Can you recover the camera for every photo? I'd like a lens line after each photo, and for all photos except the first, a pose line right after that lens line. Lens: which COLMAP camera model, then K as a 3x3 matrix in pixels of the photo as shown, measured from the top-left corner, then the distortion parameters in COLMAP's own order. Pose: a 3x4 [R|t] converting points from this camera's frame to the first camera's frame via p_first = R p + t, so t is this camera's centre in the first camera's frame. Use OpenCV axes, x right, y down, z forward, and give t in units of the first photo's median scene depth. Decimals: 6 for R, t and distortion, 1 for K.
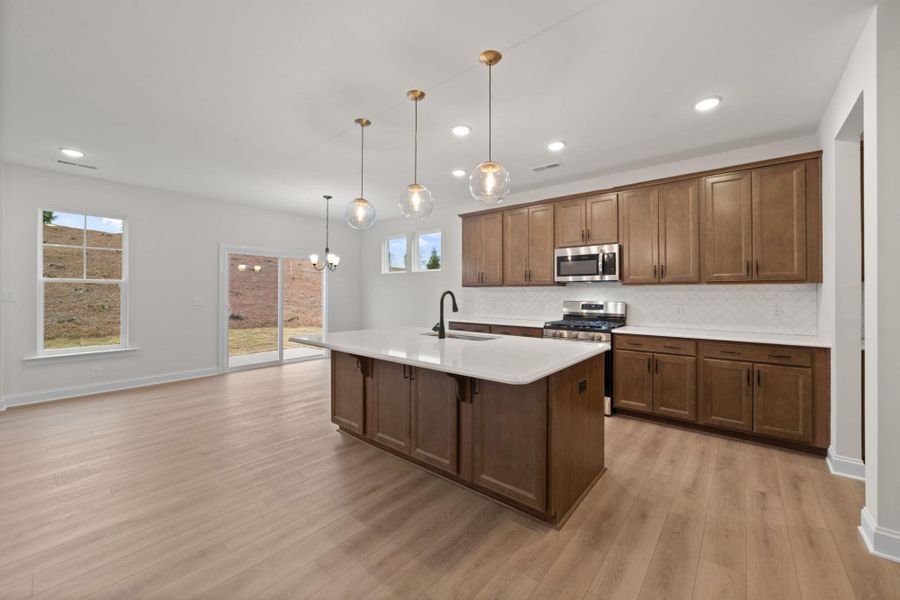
lens RADIAL K [[351.0, 0, 459.0], [0, 351.0, 291.6], [0, 0, 1]] dist [-0.012354, 0.000282]
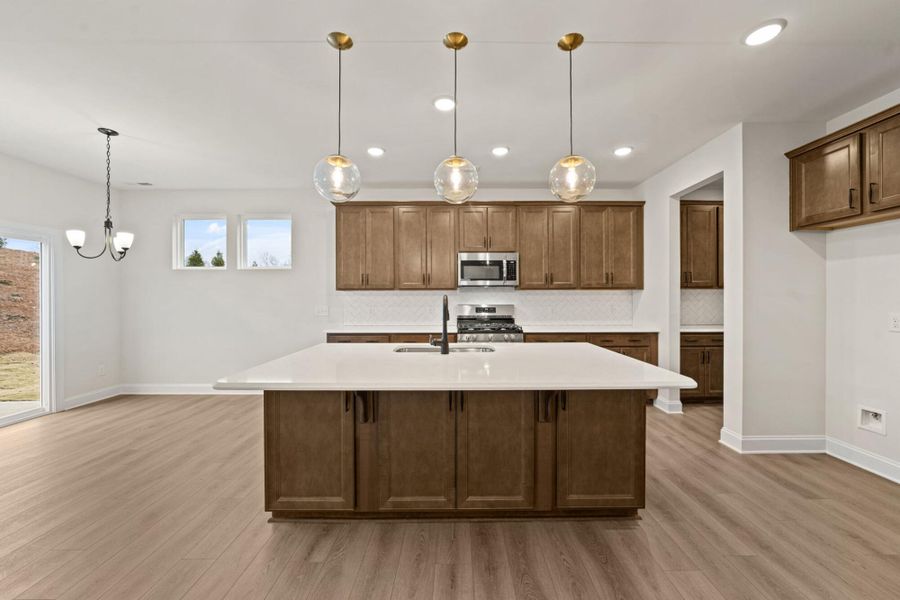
lens RADIAL K [[348.5, 0, 458.3], [0, 348.5, 296.8], [0, 0, 1]] dist [-0.020520, 0.005978]
pose [[0.768887, -0.004343, 0.639370, -0.395837], [0.001421, 0.999986, 0.005084, -0.001862], [-0.639384, -0.003001, 0.768882, 0.264801]]
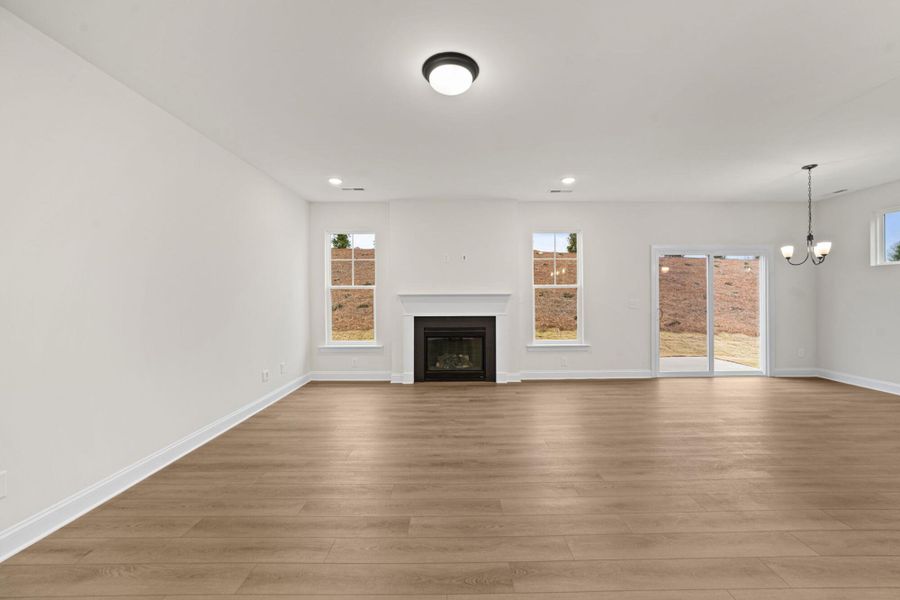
lens RADIAL K [[348.5, 0, 458.3], [0, 348.5, 296.8], [0, 0, 1]] dist [-0.020520, 0.005978]
pose [[0.637876, -0.003315, -0.770132, -0.390872], [0.008995, 0.999955, 0.003146, -0.001042], [0.770086, -0.008934, 0.637877, -0.067707]]
